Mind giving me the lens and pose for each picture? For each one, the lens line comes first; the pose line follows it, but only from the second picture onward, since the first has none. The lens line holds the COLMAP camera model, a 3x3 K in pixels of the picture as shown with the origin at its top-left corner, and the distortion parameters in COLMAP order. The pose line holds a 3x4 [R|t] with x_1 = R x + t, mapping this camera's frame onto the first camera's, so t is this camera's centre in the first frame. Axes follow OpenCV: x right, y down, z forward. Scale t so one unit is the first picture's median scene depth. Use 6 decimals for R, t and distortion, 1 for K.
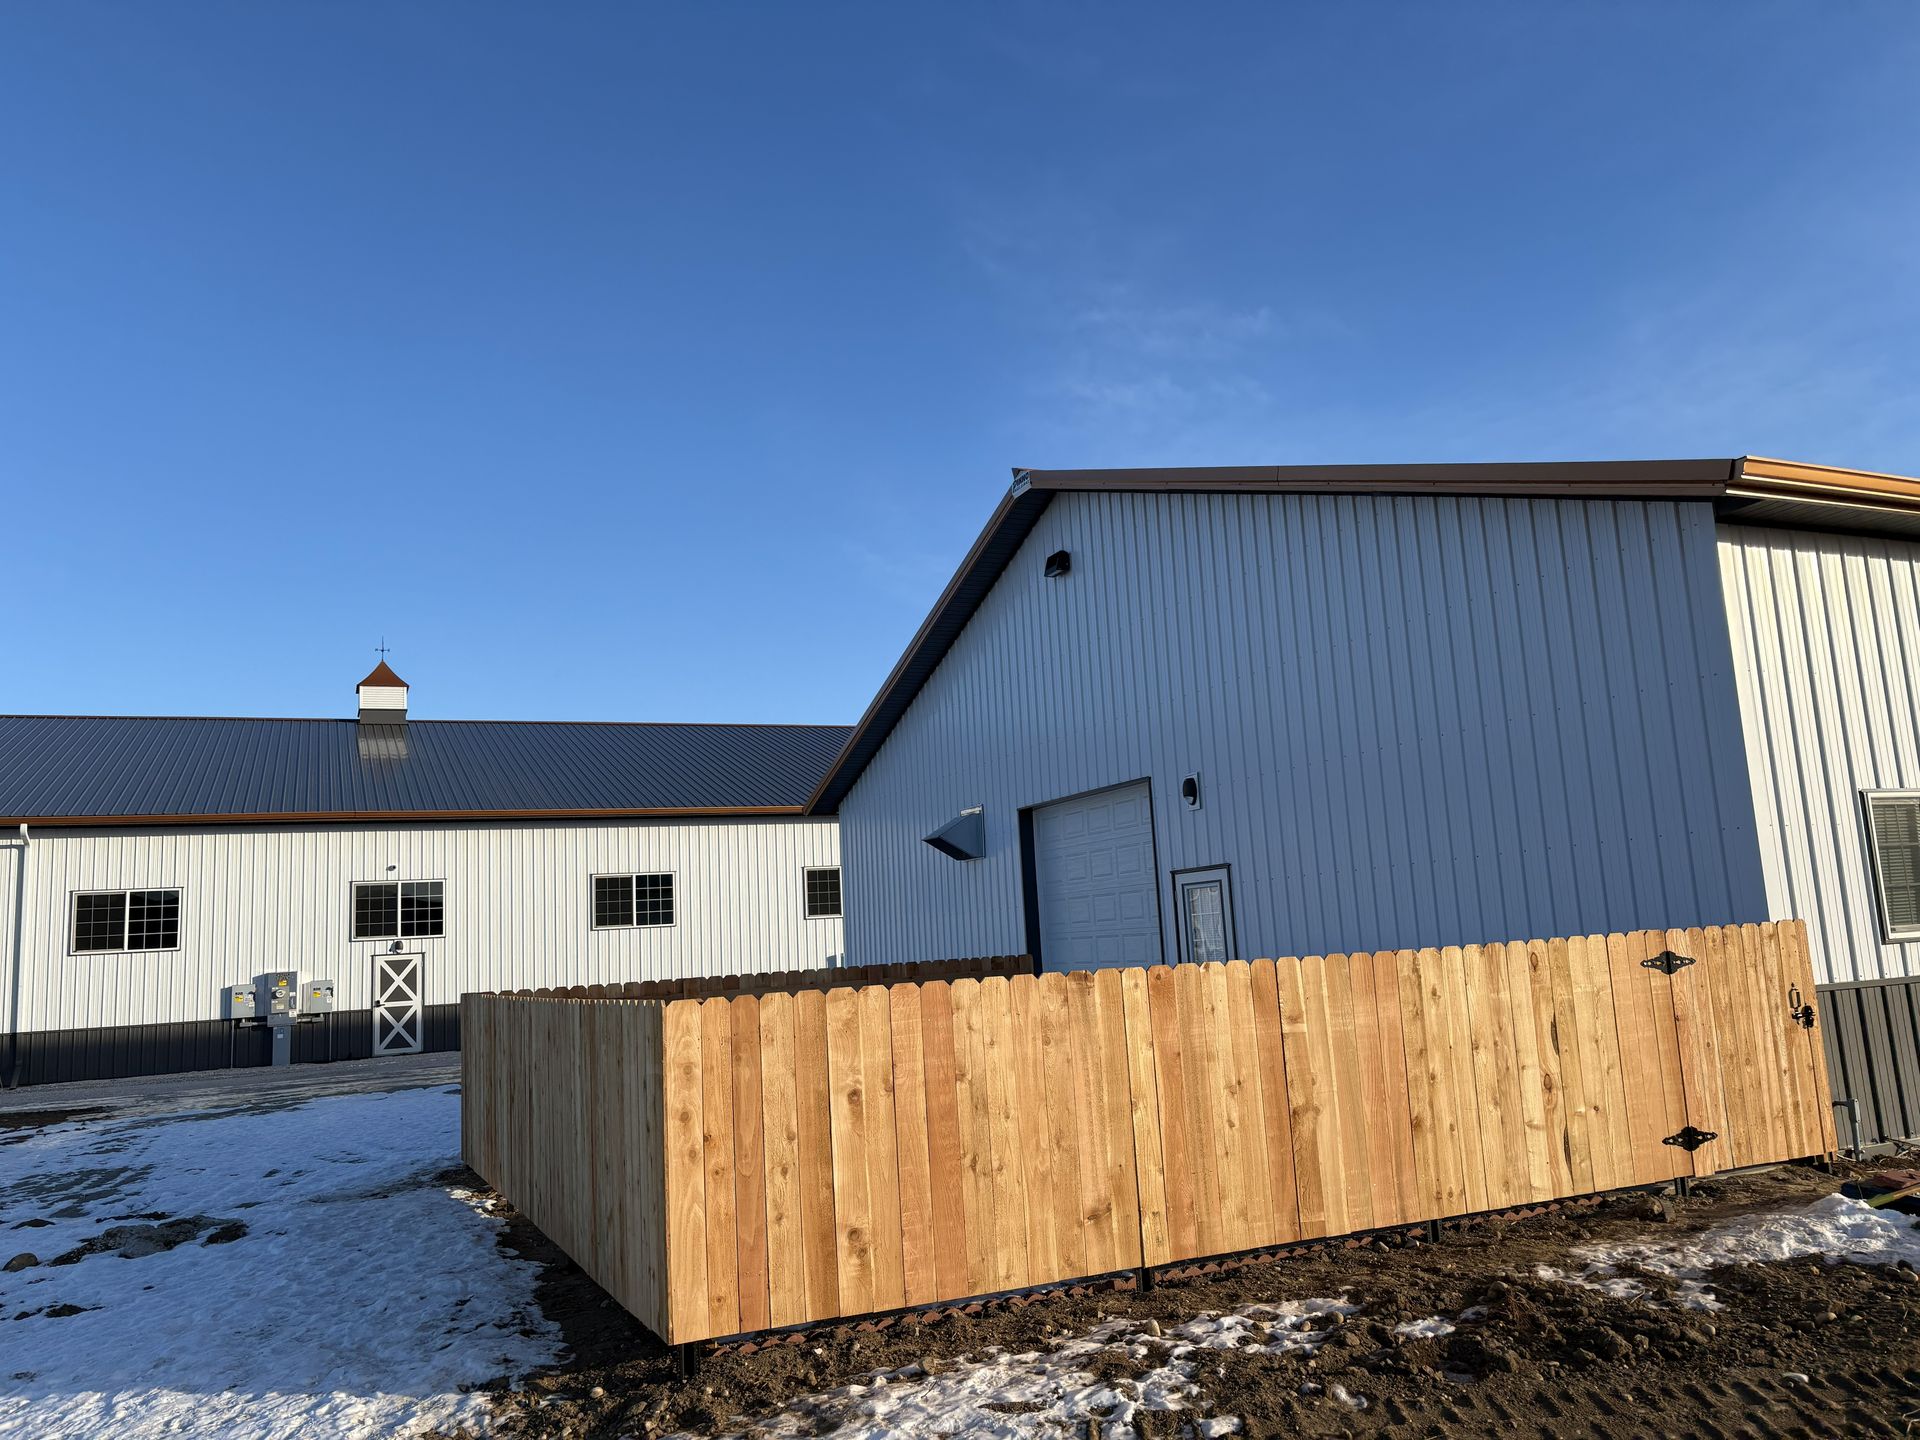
lens RADIAL K [[1462.5, 0, 965.2], [0, 1462.5, 724.7], [0, 0, 1]] dist [0.050672, -0.047807]
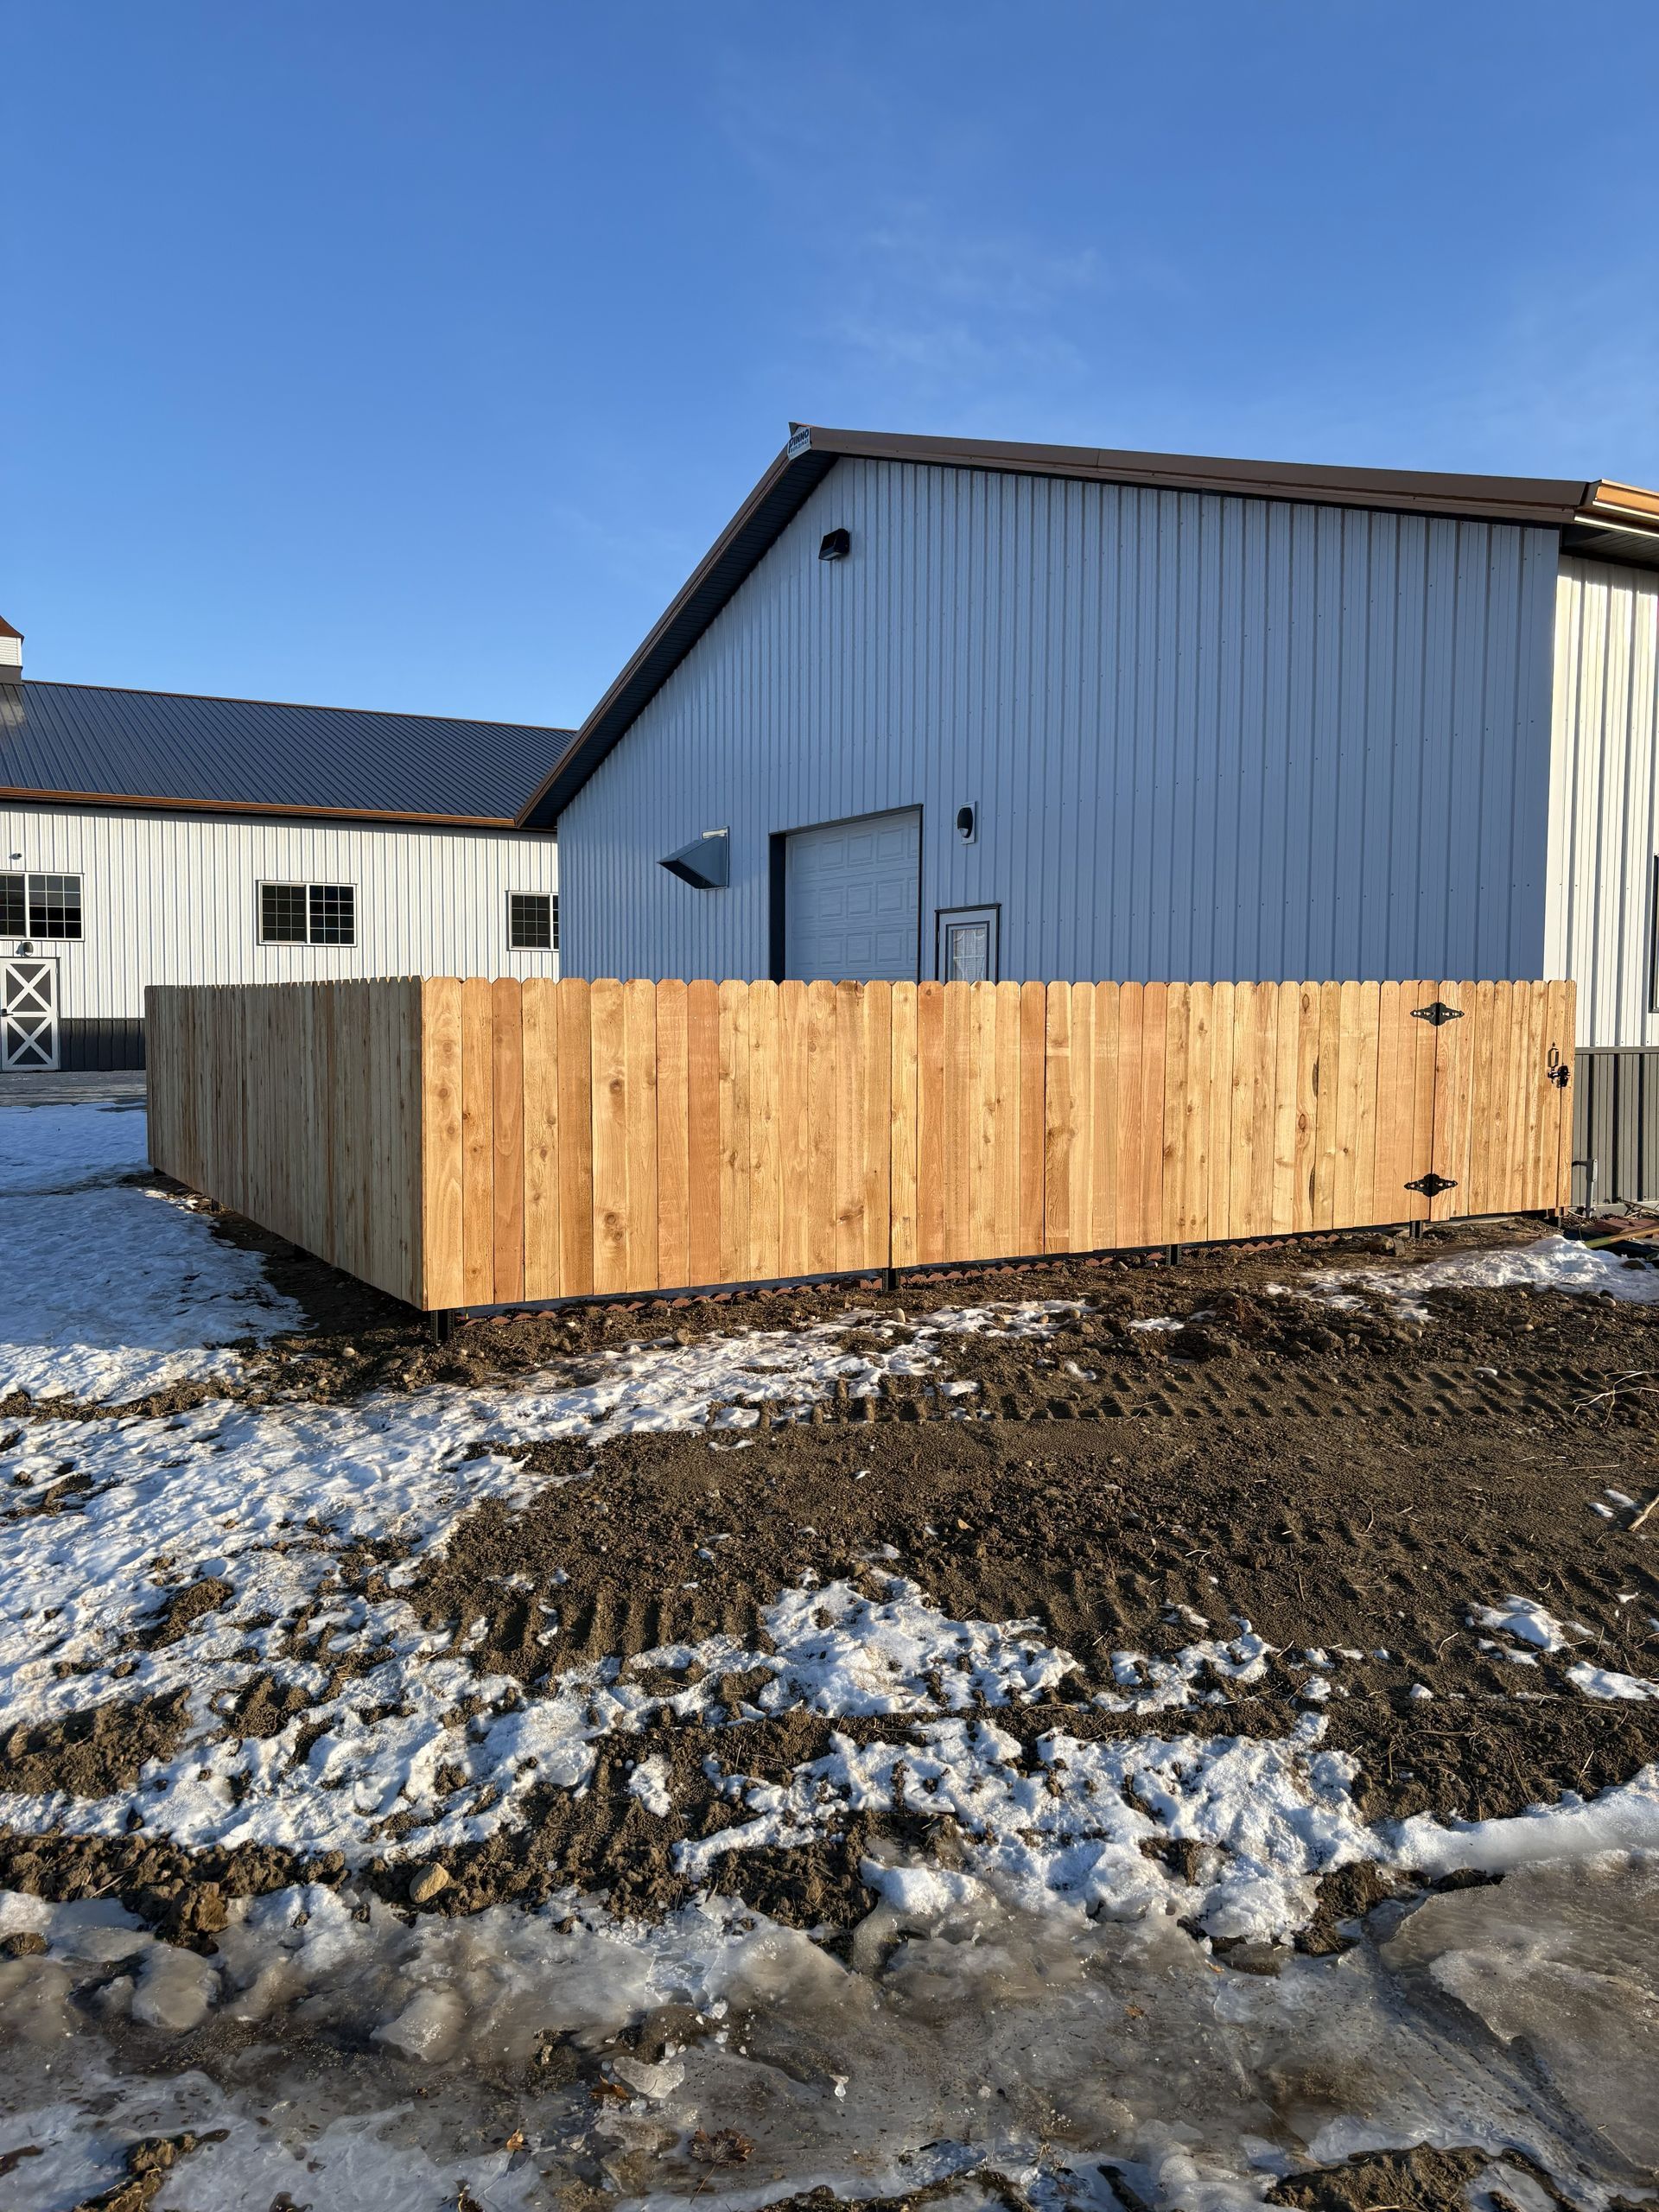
lens RADIAL K [[1684.9, 0, 811.4], [0, 1684.9, 1095.6], [0, 0, 1]] dist [0.050672, -0.047807]
pose [[0.995024, 0.058233, 0.080851, -0.030771], [-0.073399, 0.977139, 0.199527, 0.020475], [-0.067383, -0.204469, 0.976551, -0.097359]]
